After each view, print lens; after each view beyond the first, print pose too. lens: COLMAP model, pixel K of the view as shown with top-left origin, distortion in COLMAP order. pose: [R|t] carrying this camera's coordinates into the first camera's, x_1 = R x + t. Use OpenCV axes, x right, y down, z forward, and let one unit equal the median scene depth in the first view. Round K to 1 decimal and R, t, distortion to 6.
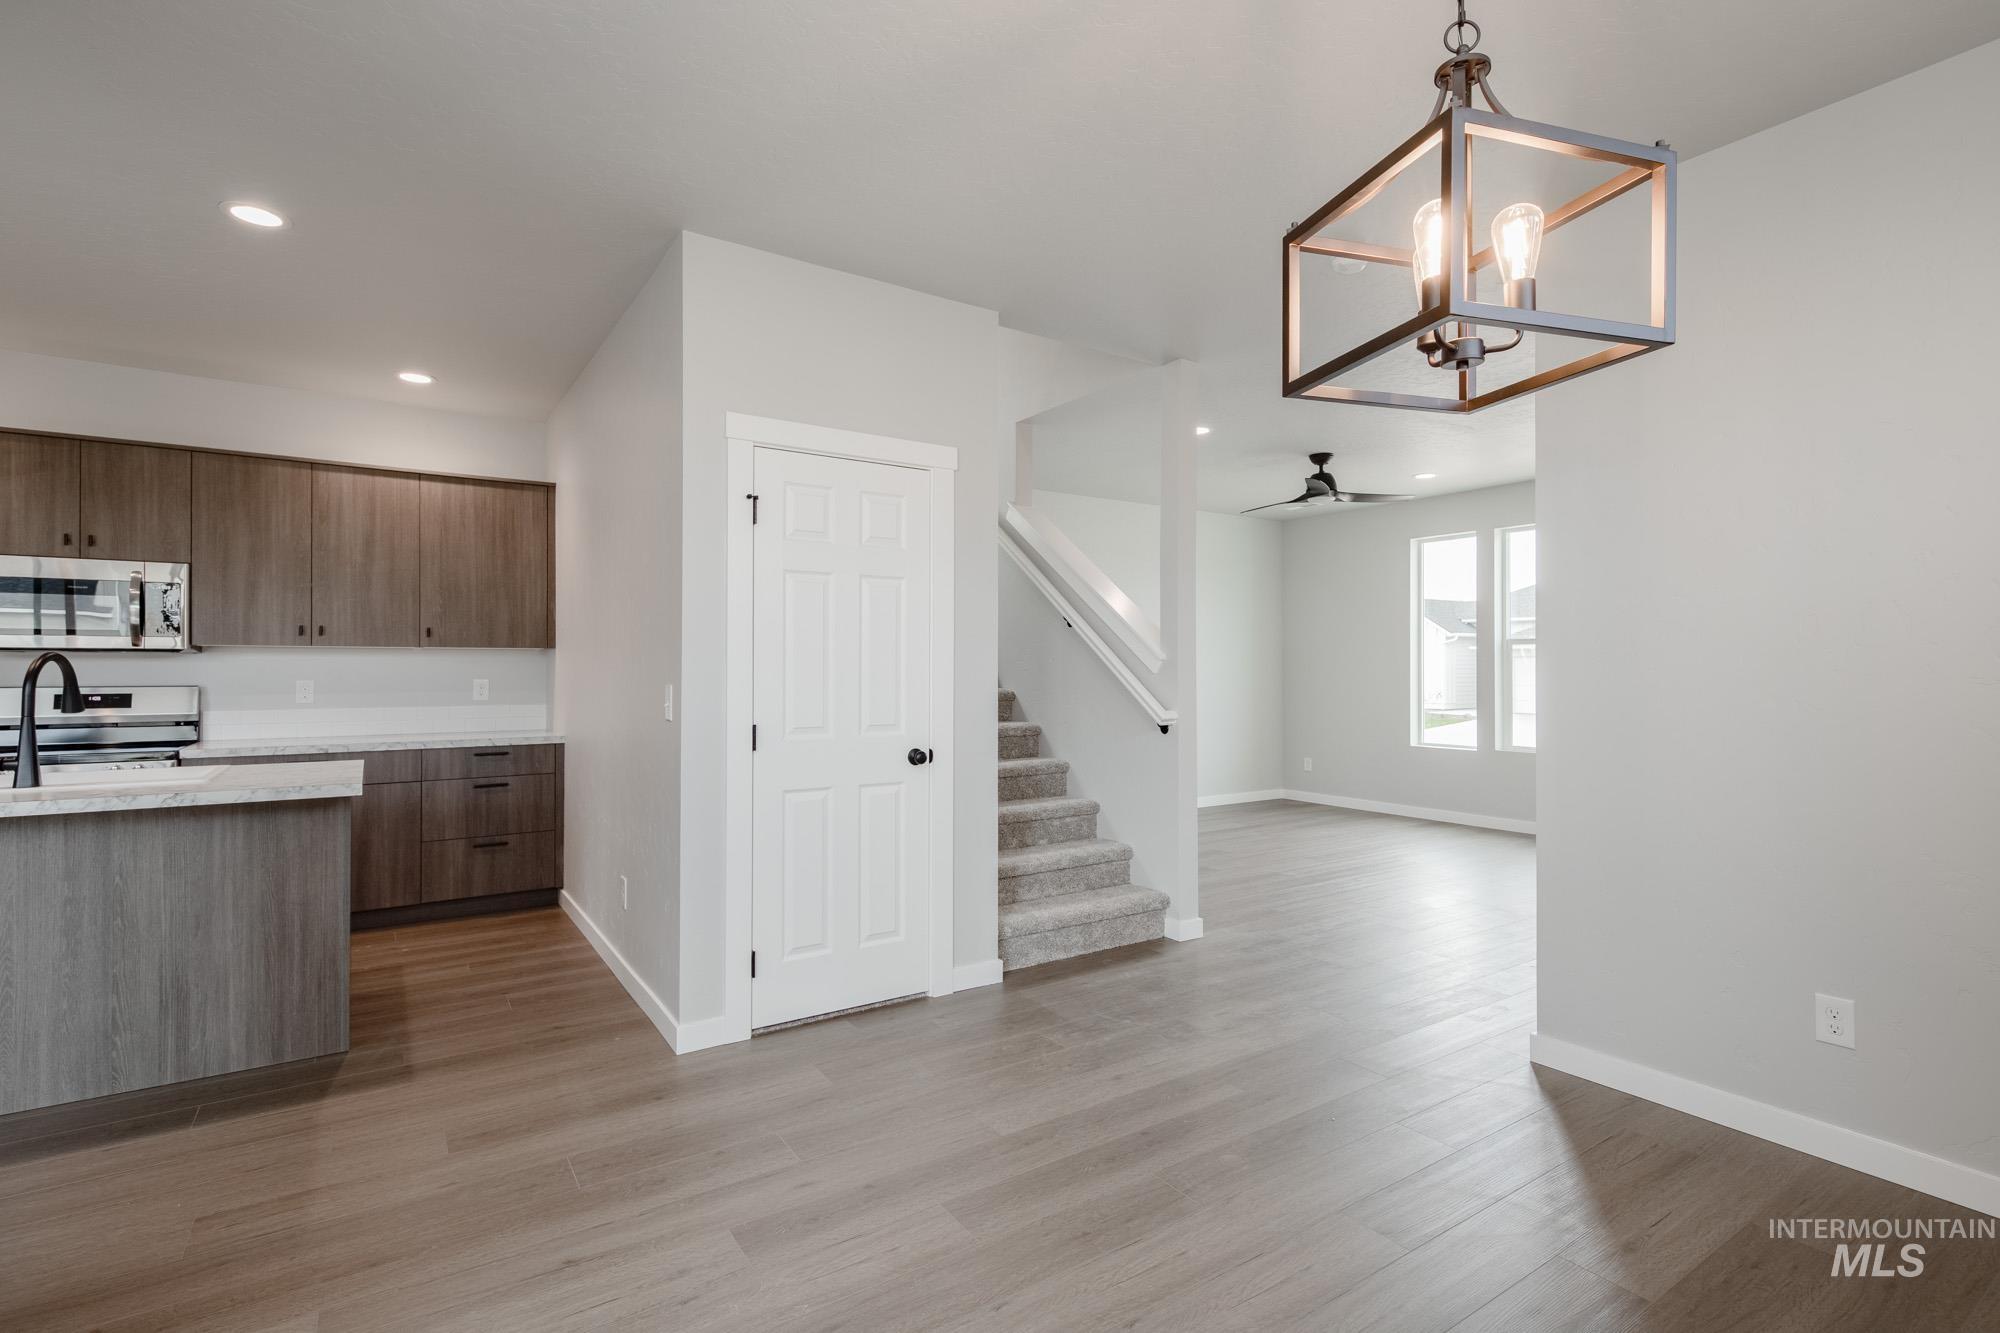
lens RADIAL K [[951.4, 0, 1000.0], [0, 951.4, 666.5], [0, 0, 1]] dist [0.001528, -0.000284]
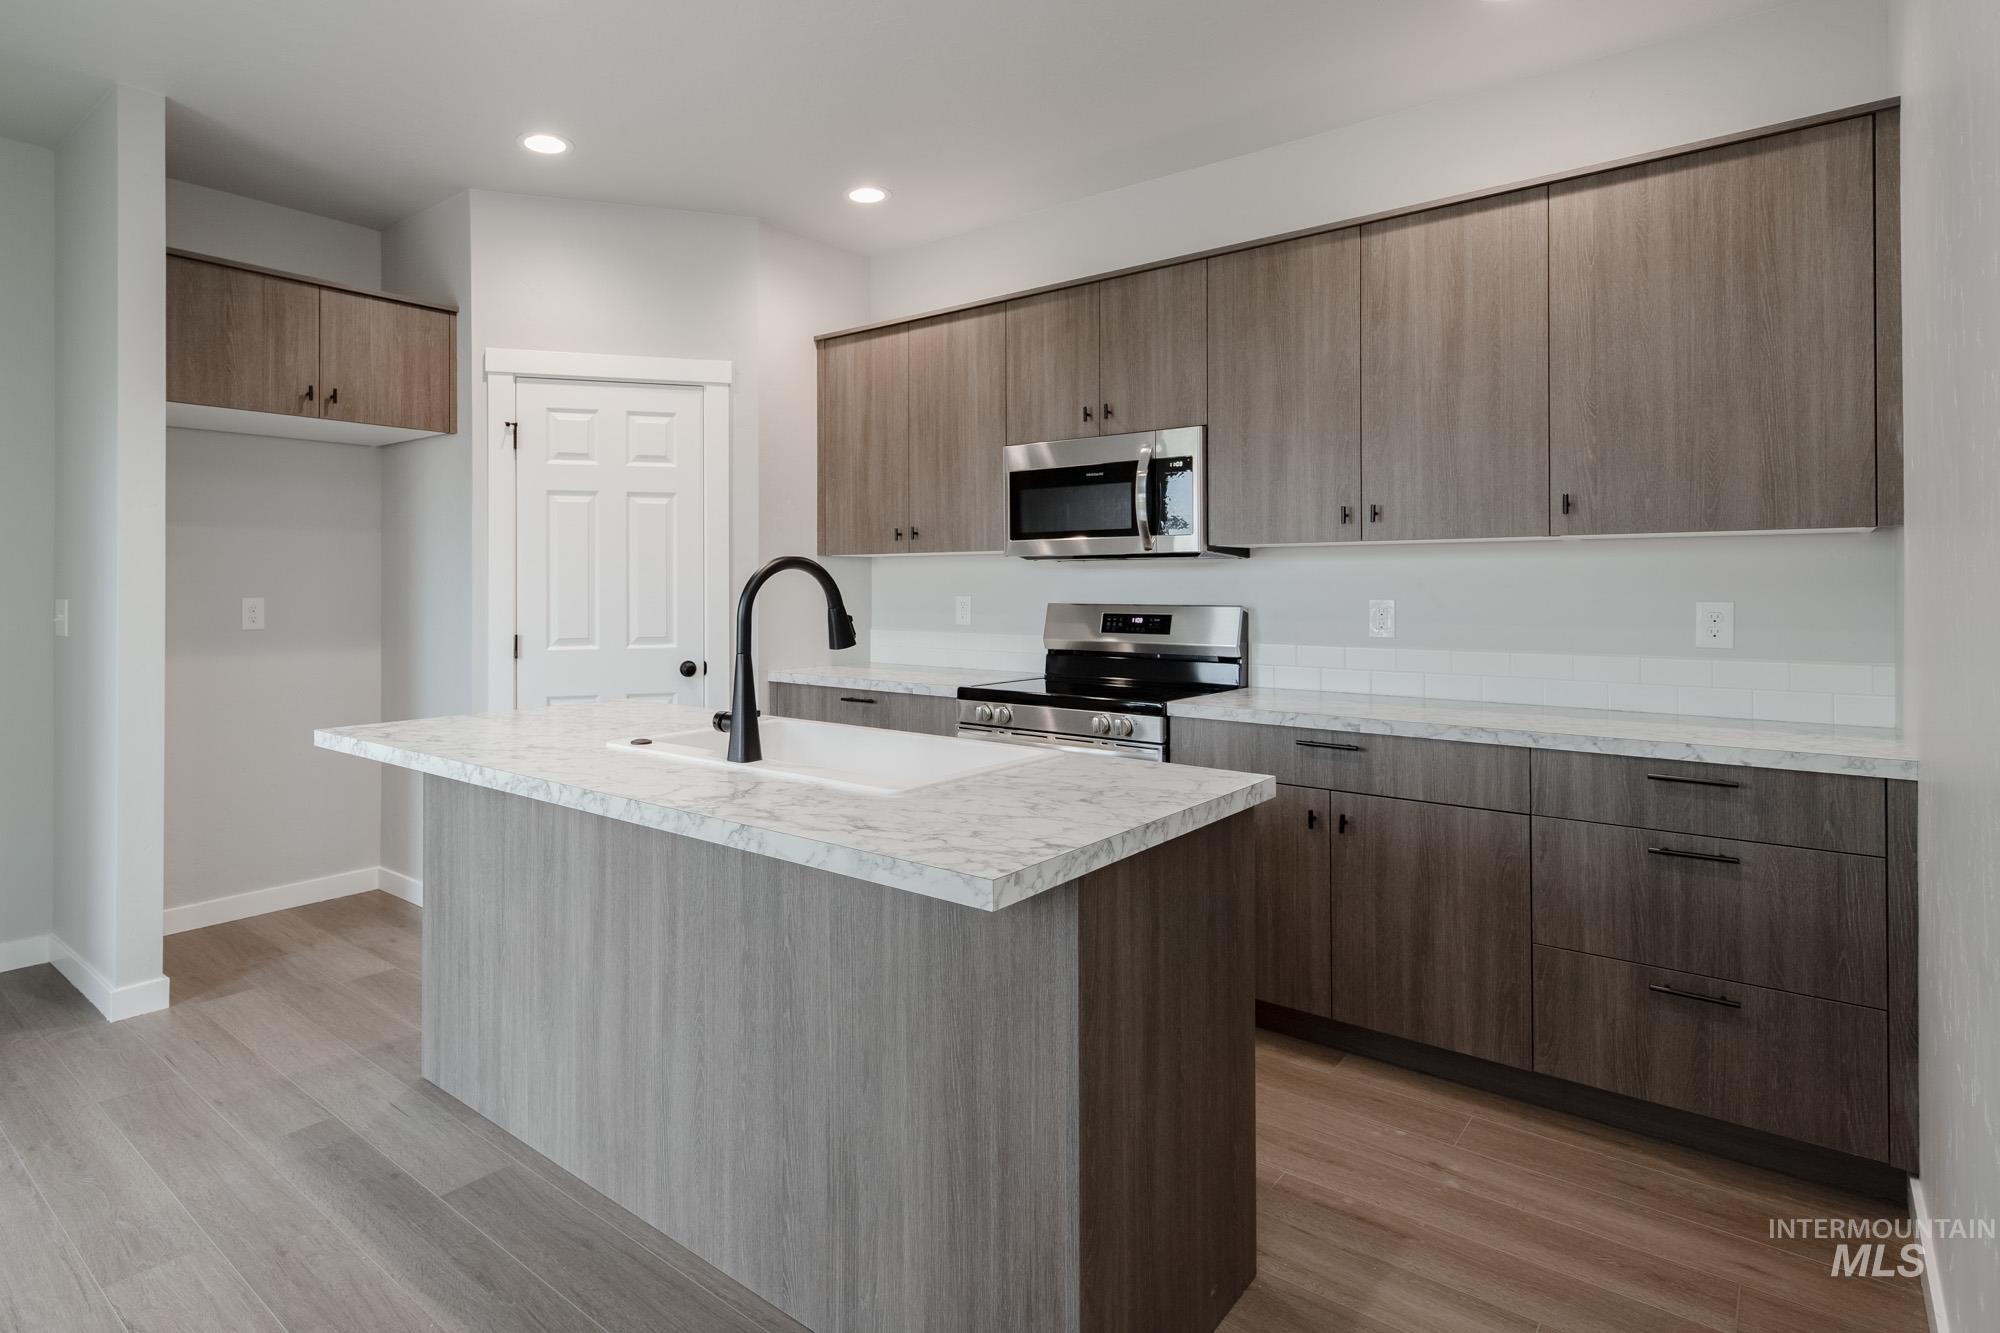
lens RADIAL K [[1043.8, 0, 866.9], [0, 1043.8, 577.5], [0, 0, 1]] dist [0.000350, -0.001865]
pose [[0.251996, -0.004204, -0.967719, -0.179899], [0.009318, 0.999955, -0.001917, -0.000902], [0.967683, -0.008534, 0.252024, 0.533676]]
